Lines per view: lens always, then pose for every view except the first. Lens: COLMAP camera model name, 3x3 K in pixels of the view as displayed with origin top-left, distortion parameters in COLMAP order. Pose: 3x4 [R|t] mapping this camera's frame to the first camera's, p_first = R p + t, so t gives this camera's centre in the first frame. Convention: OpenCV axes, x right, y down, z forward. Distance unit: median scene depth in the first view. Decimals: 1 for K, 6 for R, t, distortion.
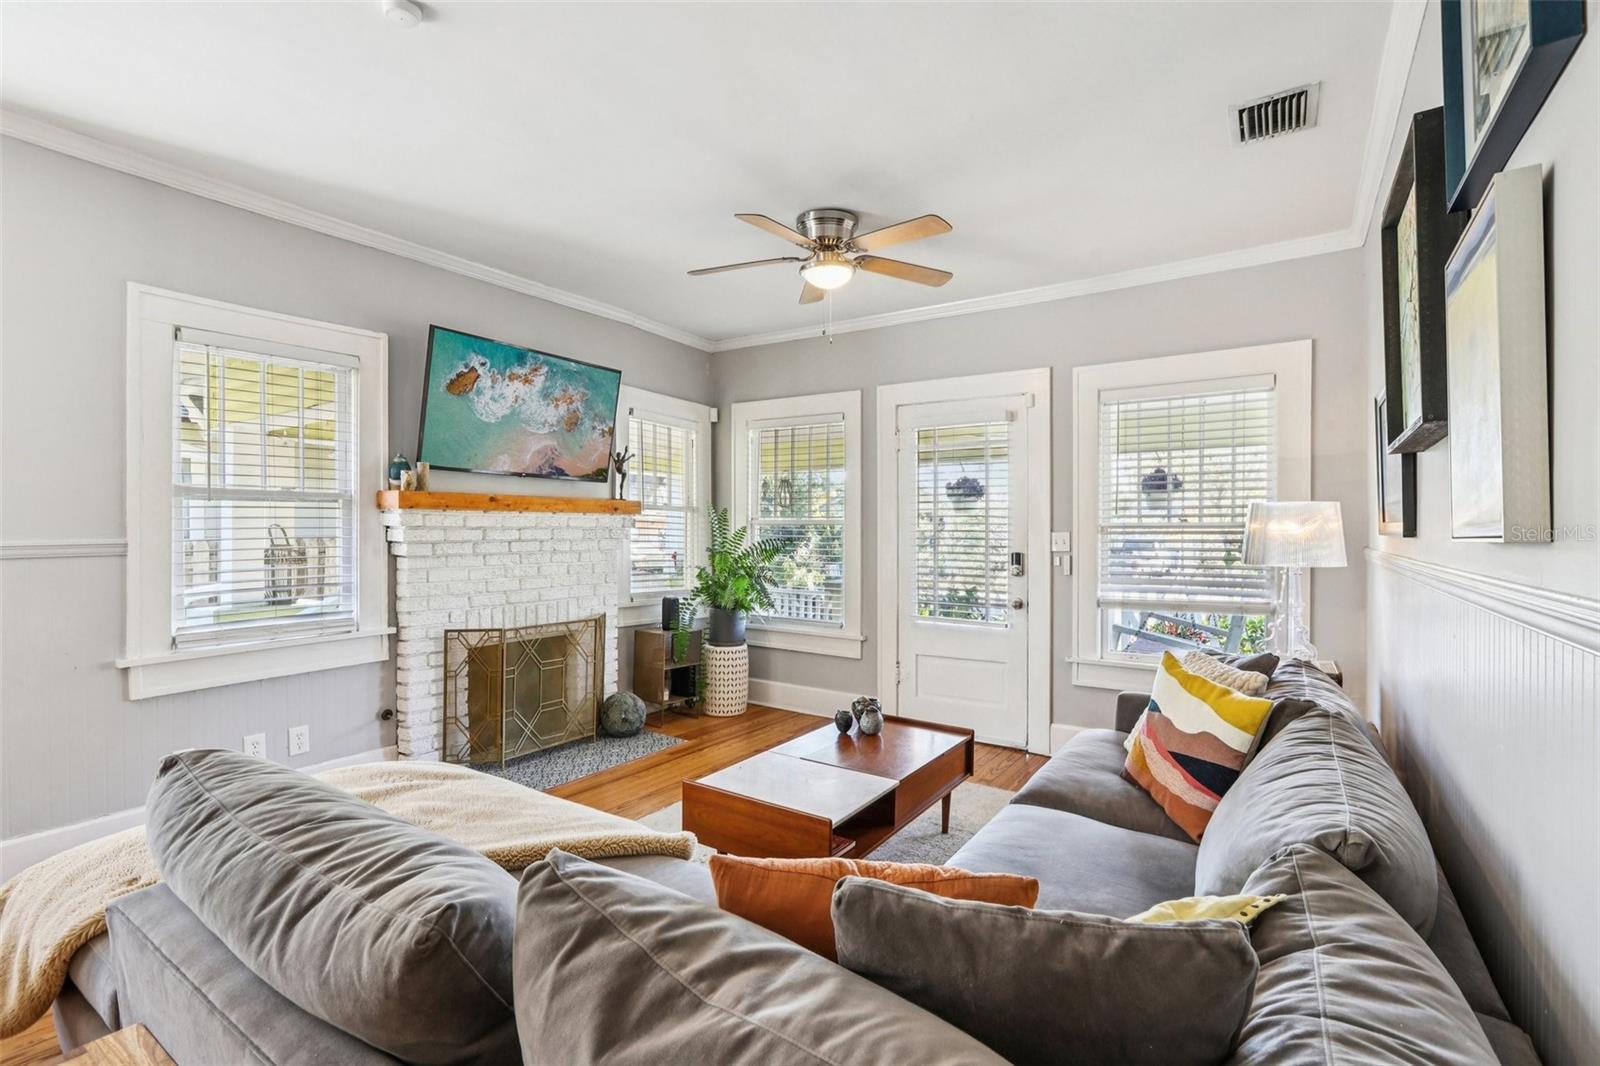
lens RADIAL K [[724.5, 0, 794.8], [0, 724.5, 538.6], [0, 0, 1]] dist [-0.017743, 0.006582]
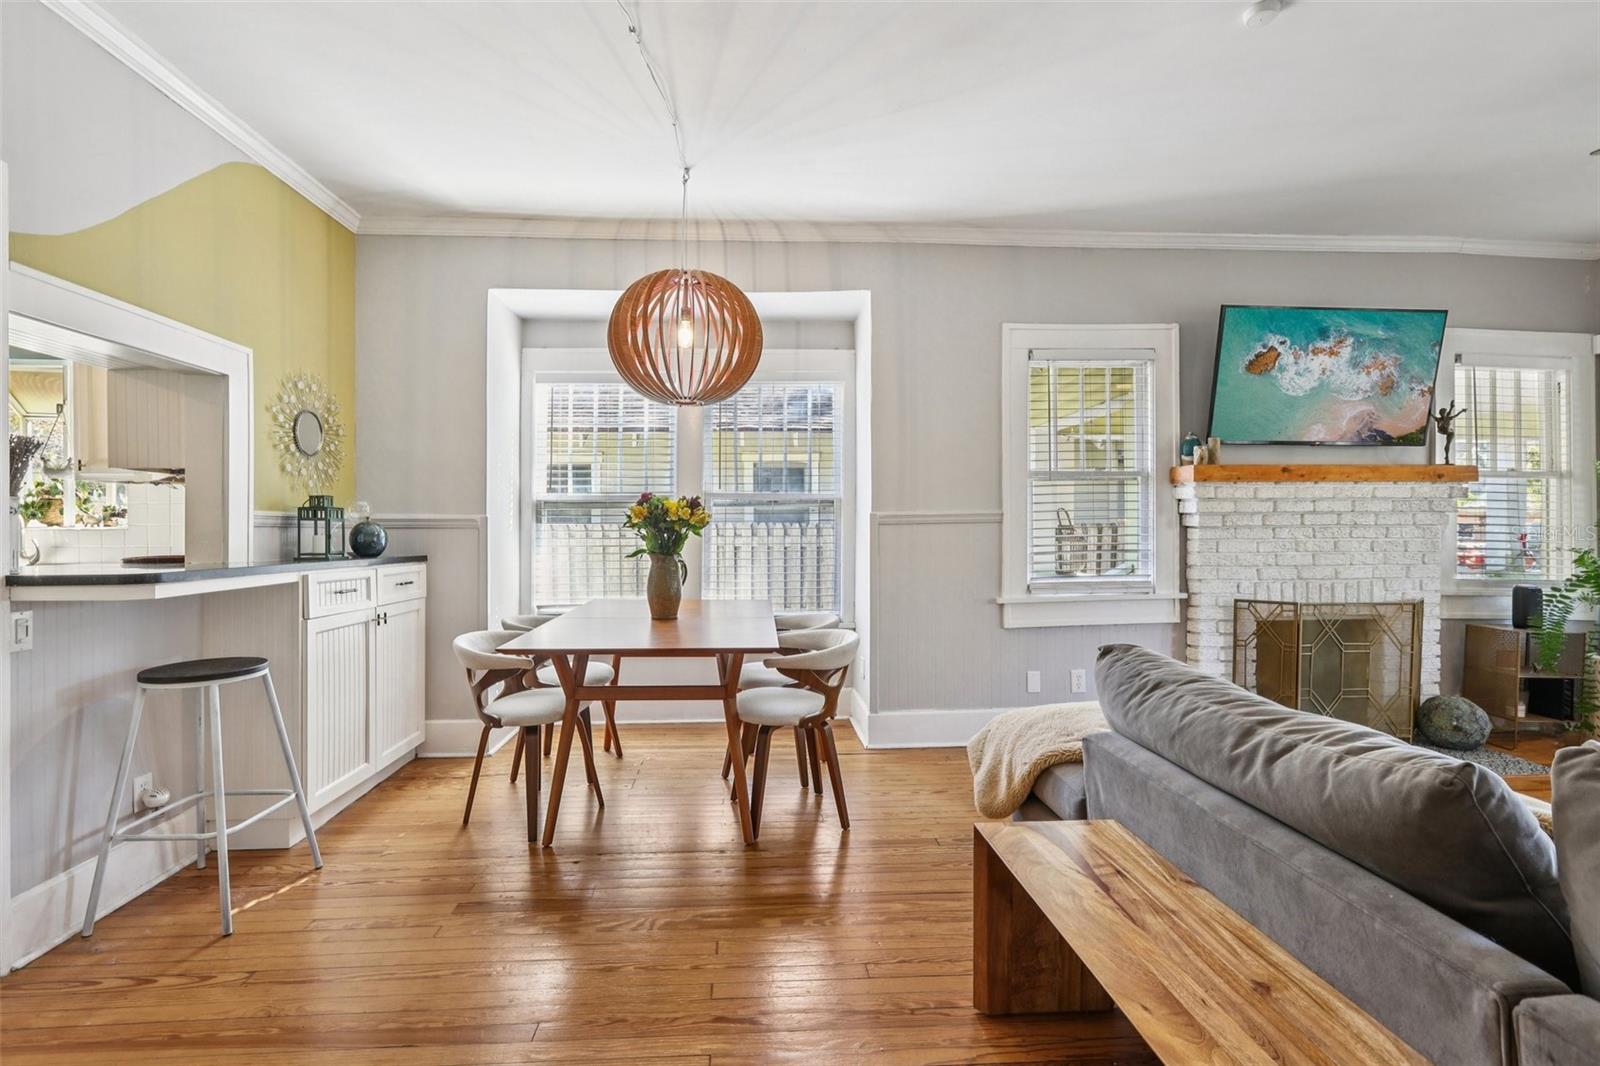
lens RADIAL K [[724.5, 0, 792.9], [0, 724.5, 529.6], [0, 0, 1]] dist [-0.017743, 0.006582]
pose [[0.609838, -0.004305, -0.792514, -0.053835], [-0.003129, 0.999964, -0.007839, 0.036017], [0.792520, 0.007260, 0.609803, -0.119527]]
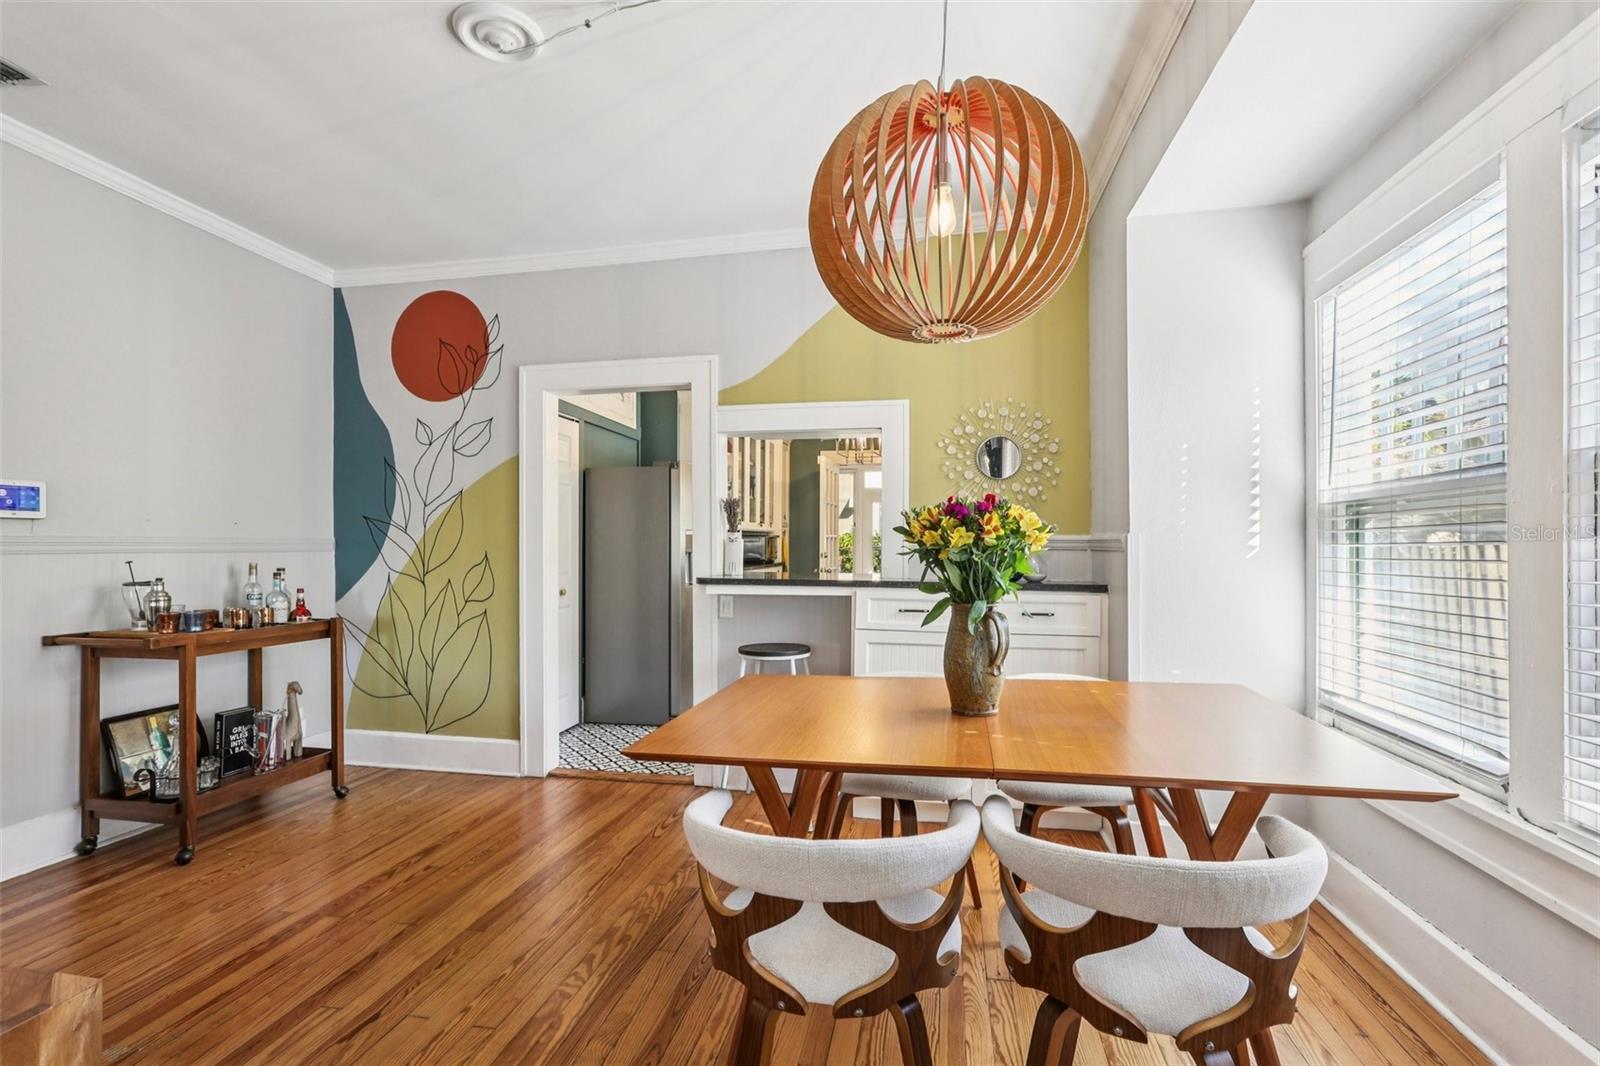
lens RADIAL K [[724.5, 0, 807.9], [0, 724.5, 554.3], [0, 0, 1]] dist [-0.017743, 0.006582]
pose [[-0.910303, 0.004301, -0.413921, -0.505919], [-0.003957, 0.999810, 0.019091, 0.018570], [0.413924, 0.019017, -0.910113, 0.653809]]
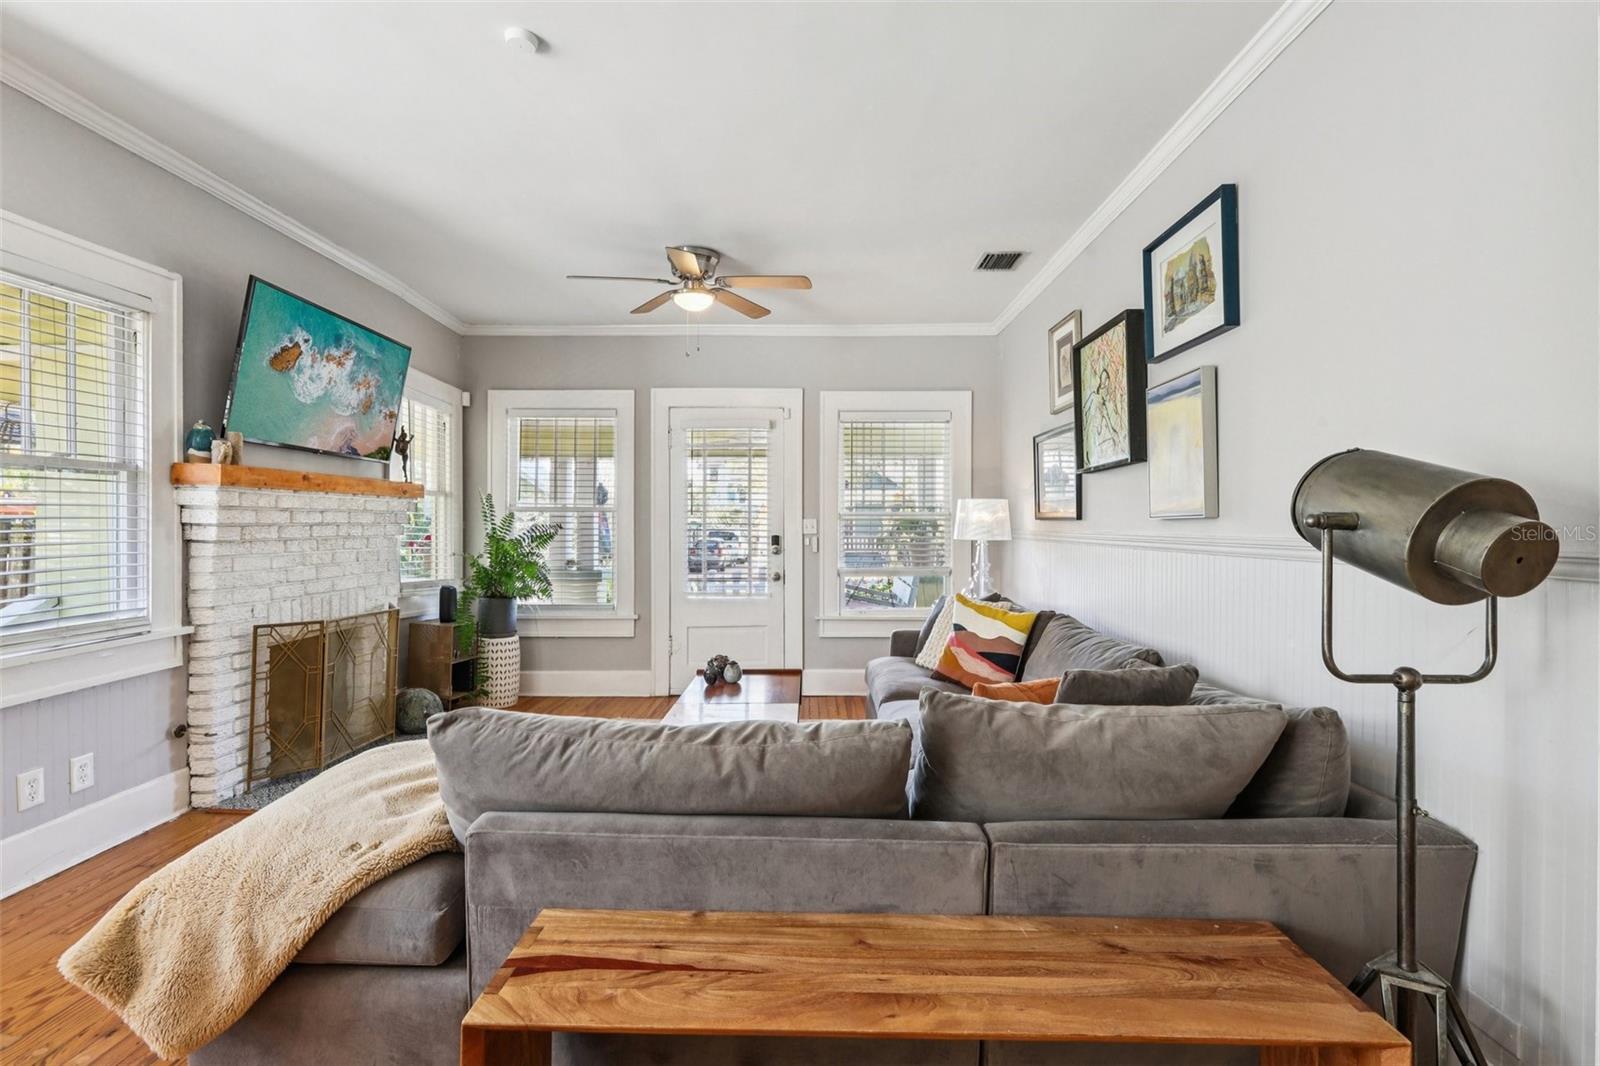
lens RADIAL K [[724.5, 0, 788.9], [0, 724.5, 524.2], [0, 0, 1]] dist [-0.017743, 0.006582]
pose [[0.848226, 0.001607, 0.529631, -0.382375], [0.005015, 0.999926, -0.011065, 0.016277], [-0.529610, 0.012041, 0.848156, -0.075620]]
